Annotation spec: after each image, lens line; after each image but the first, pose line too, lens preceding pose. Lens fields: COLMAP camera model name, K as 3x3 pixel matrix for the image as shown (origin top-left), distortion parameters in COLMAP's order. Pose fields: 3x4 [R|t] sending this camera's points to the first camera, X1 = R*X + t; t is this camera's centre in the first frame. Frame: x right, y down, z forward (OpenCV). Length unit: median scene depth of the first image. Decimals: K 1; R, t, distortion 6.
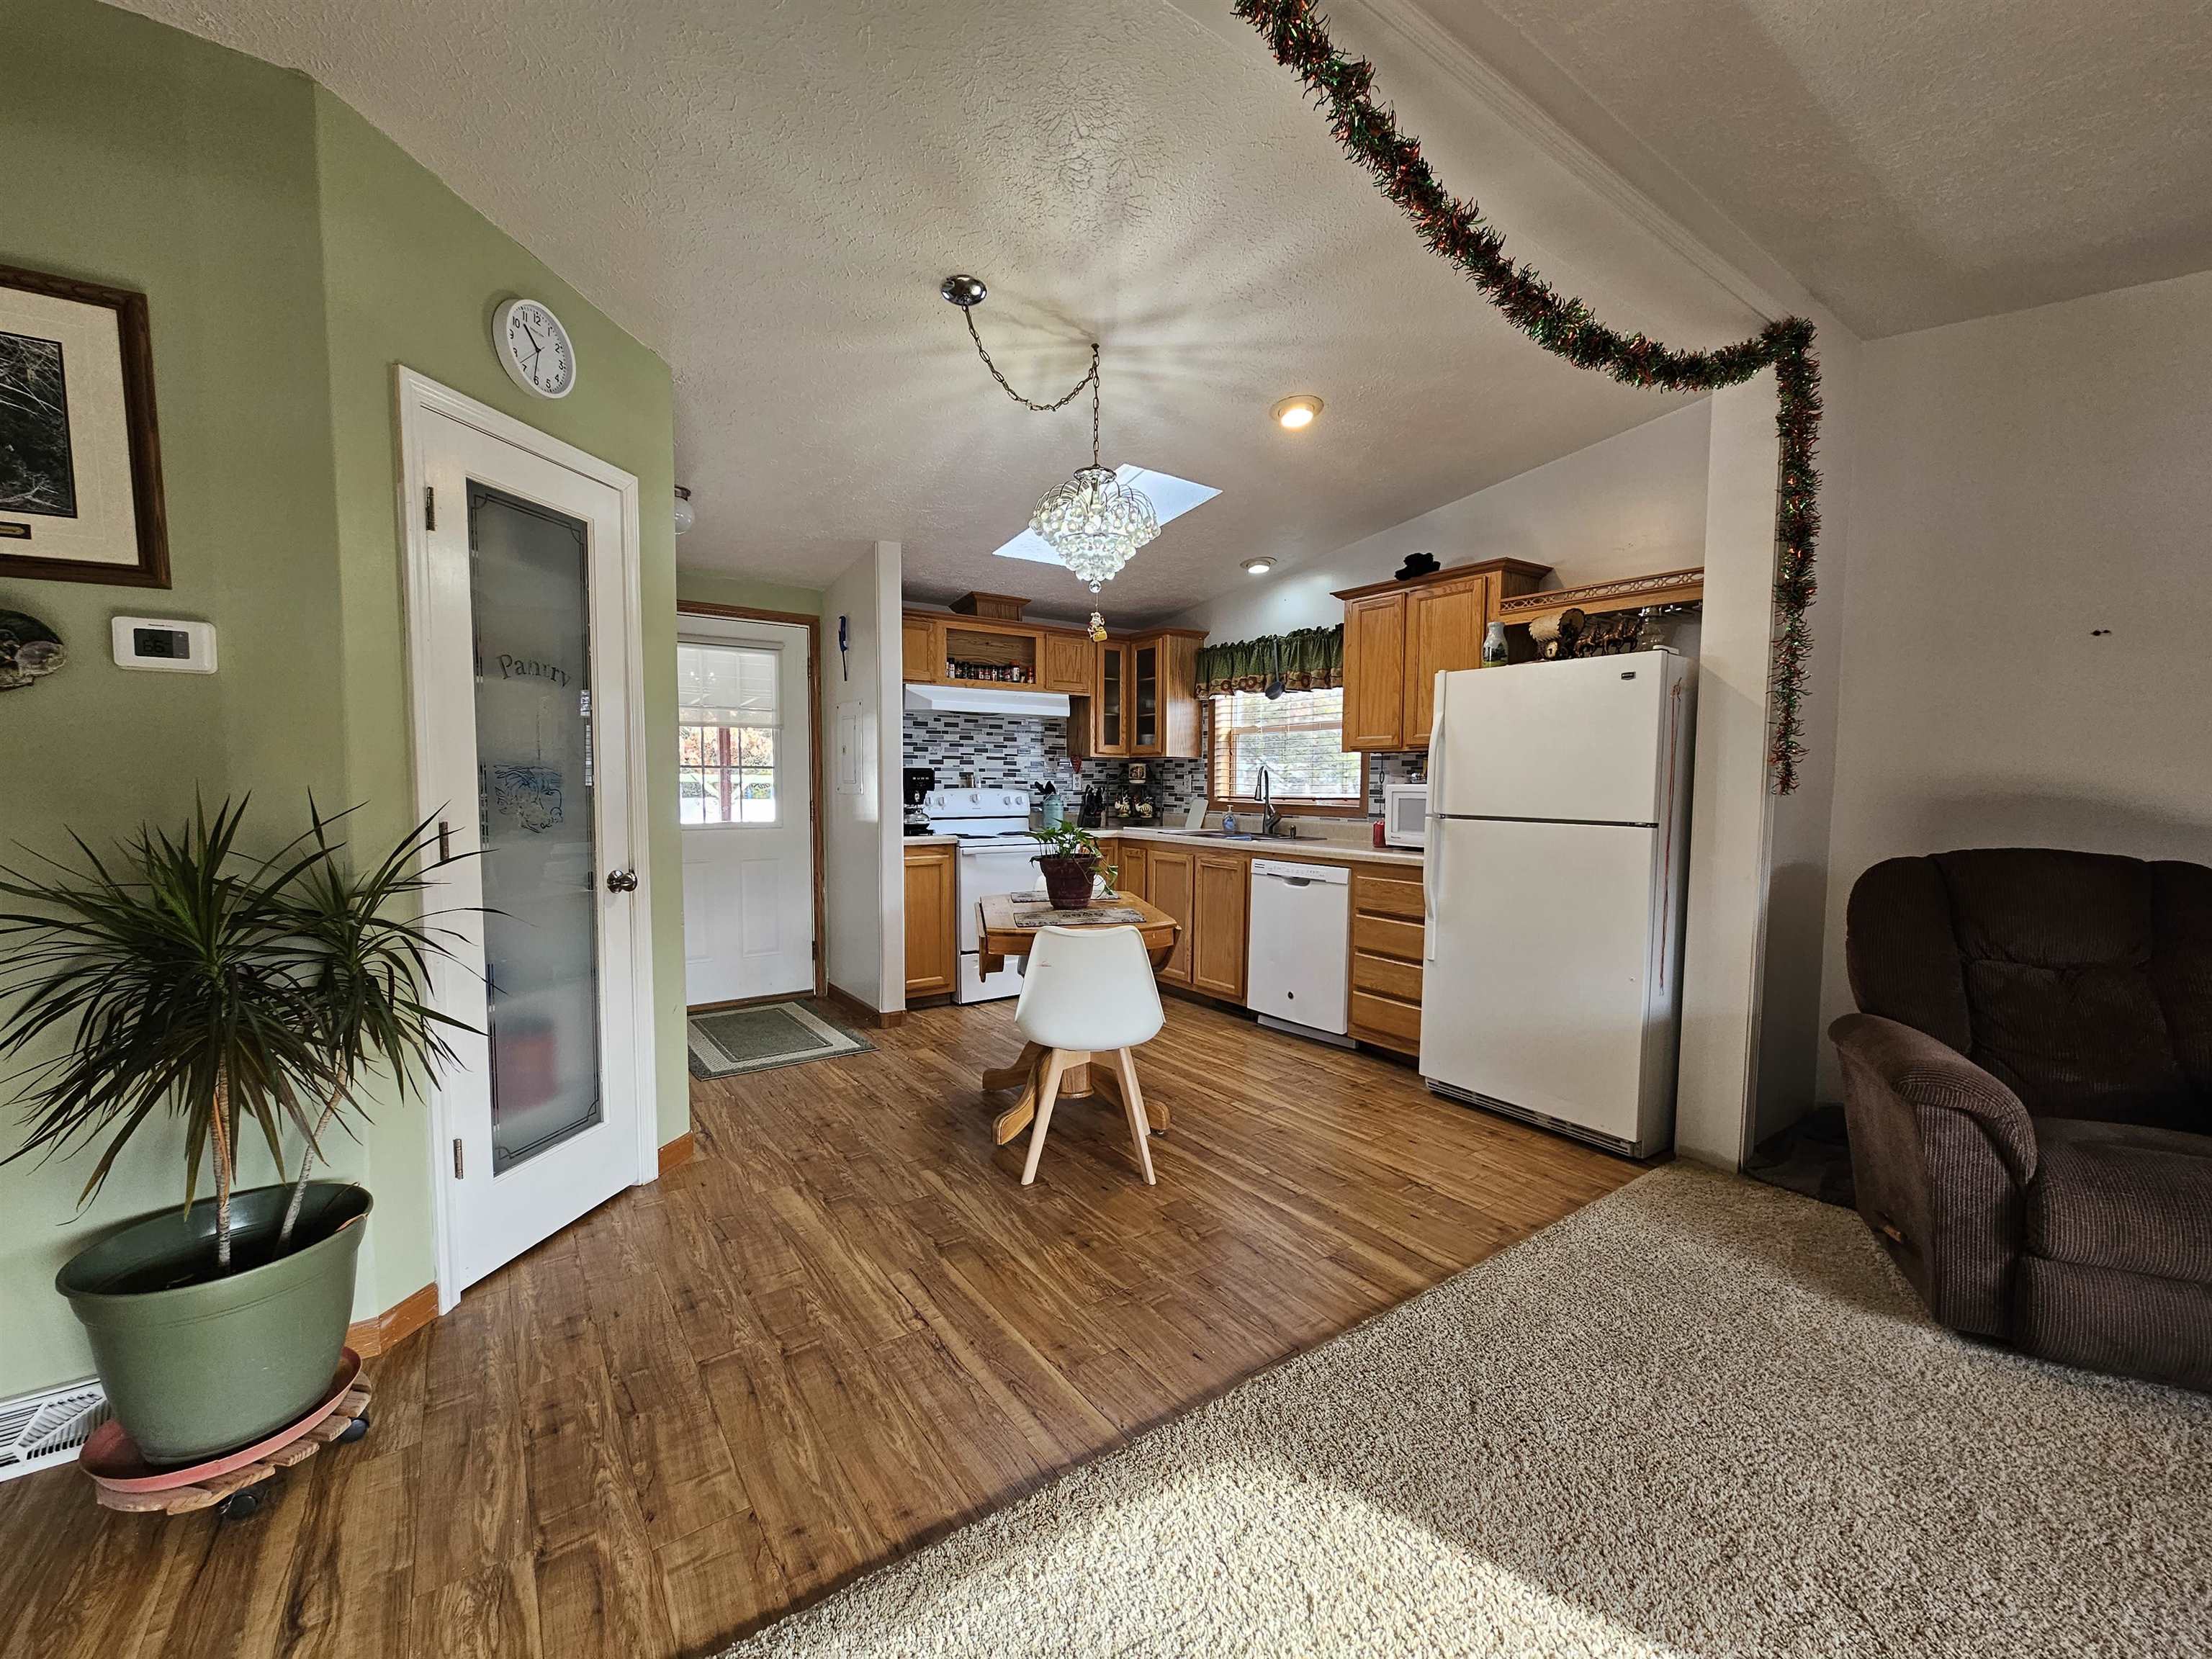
lens RADIAL K [[907.1, 0, 1125.1], [0, 907.1, 837.0], [0, 0, 1]] dist [-0.007187, 0.003048]
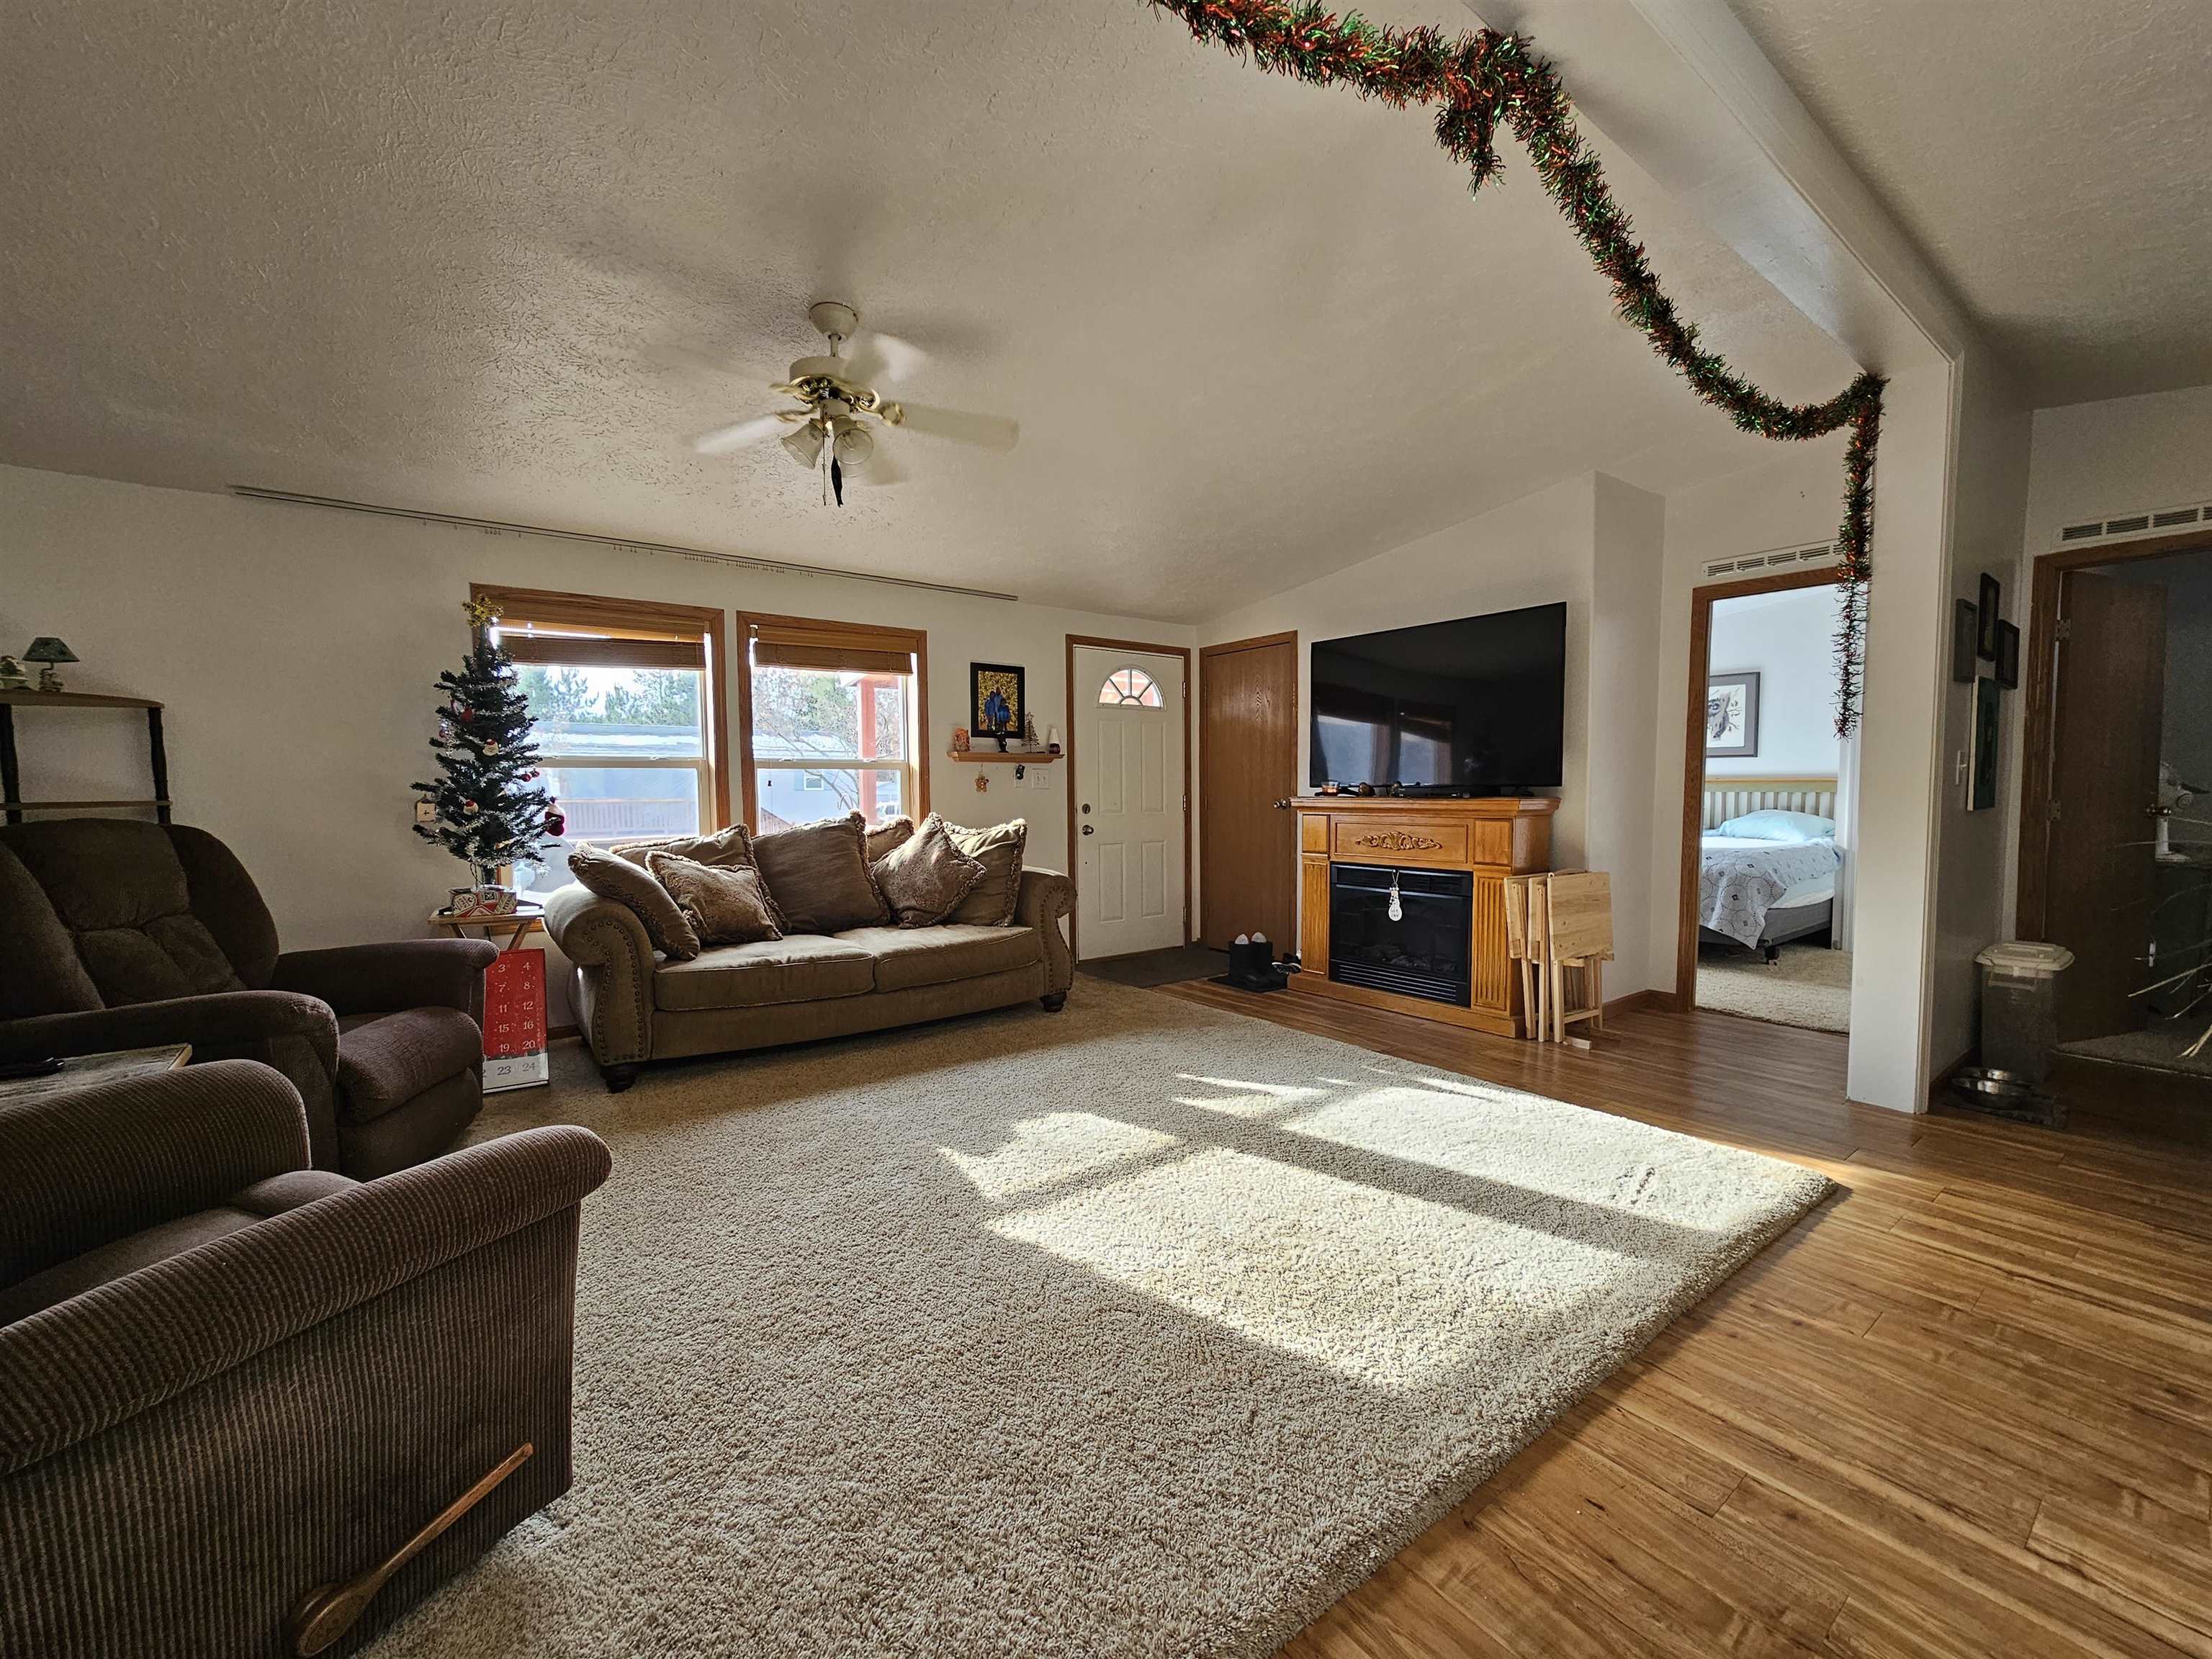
lens RADIAL K [[907.1, 0, 1125.1], [0, 907.1, 837.0], [0, 0, 1]] dist [-0.007187, 0.003048]
pose [[-0.999729, -0.004913, -0.022753, 0.242683], [-0.007583, 0.992891, 0.118786, -0.027683], [0.022008, 0.118926, -0.992659, 0.830135]]
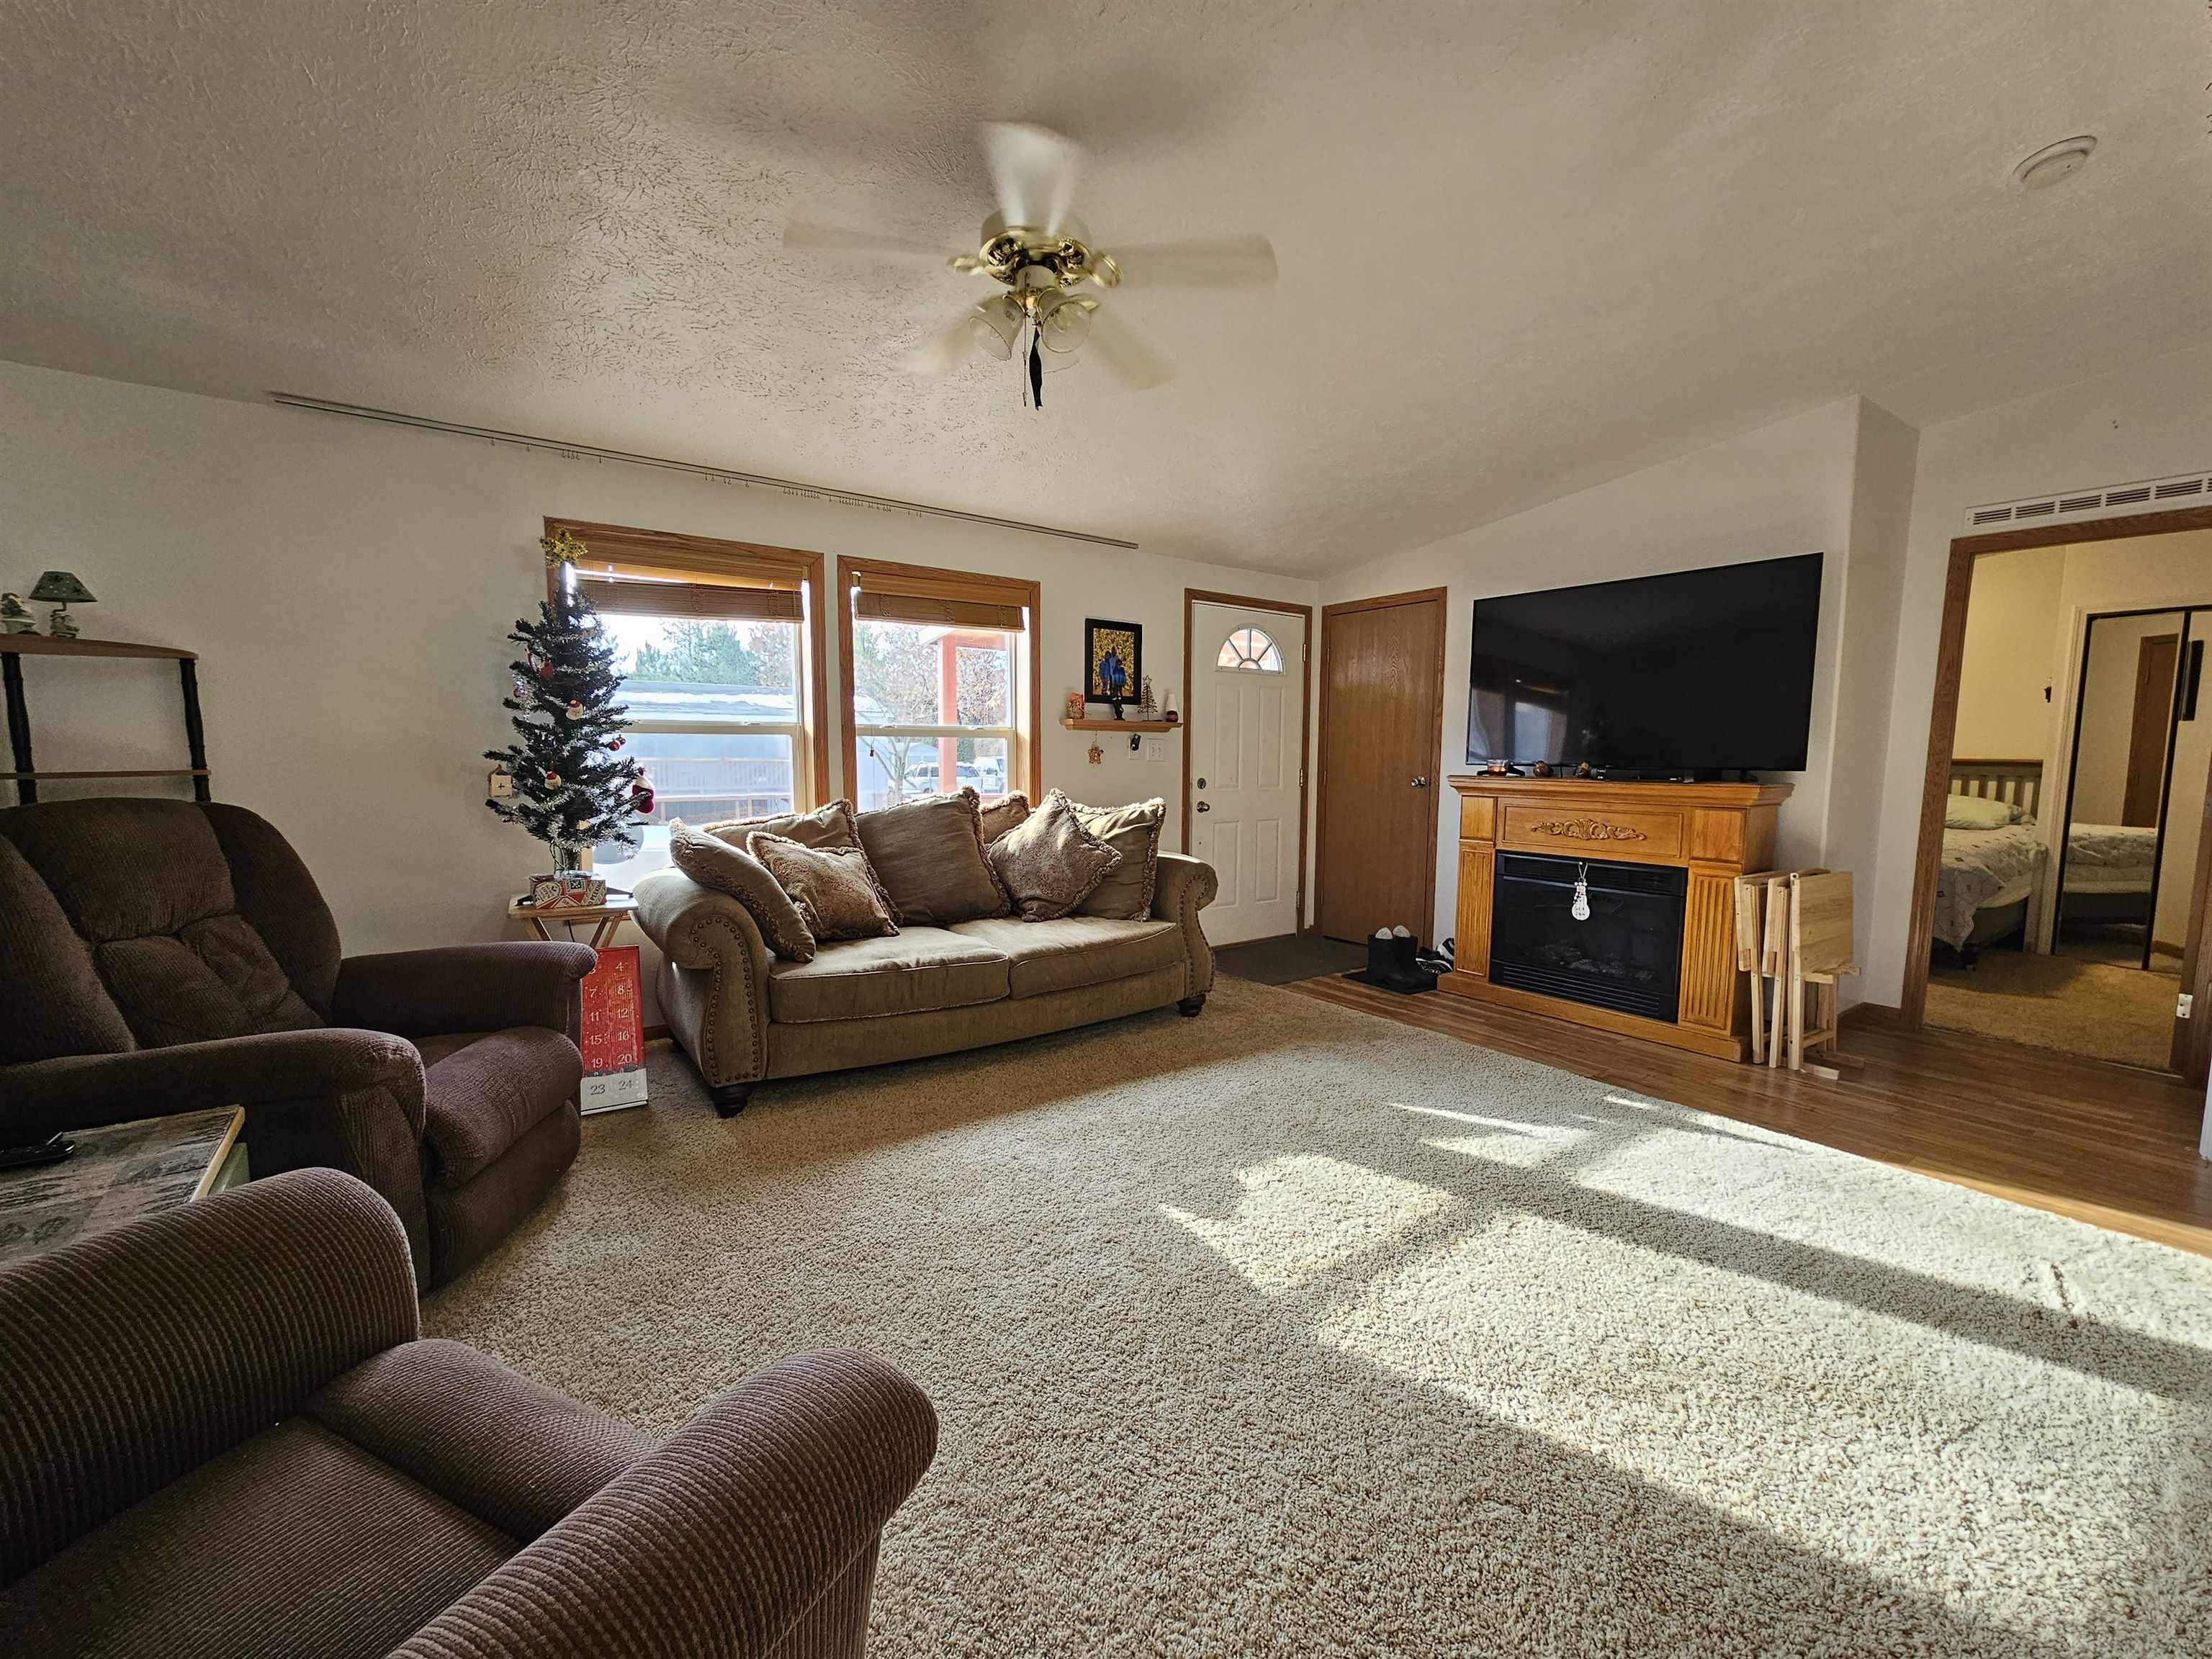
lens RADIAL K [[904.7, 0, 1125.8], [0, 904.7, 837.6], [0, 0, 1]] dist [-0.006092, 0.001949]
pose [[-0.999799, -0.019865, -0.002862, 0.389146], [-0.020067, 0.986893, 0.160126, -0.029875], [-0.000356, 0.160151, -0.987092, 0.682441]]
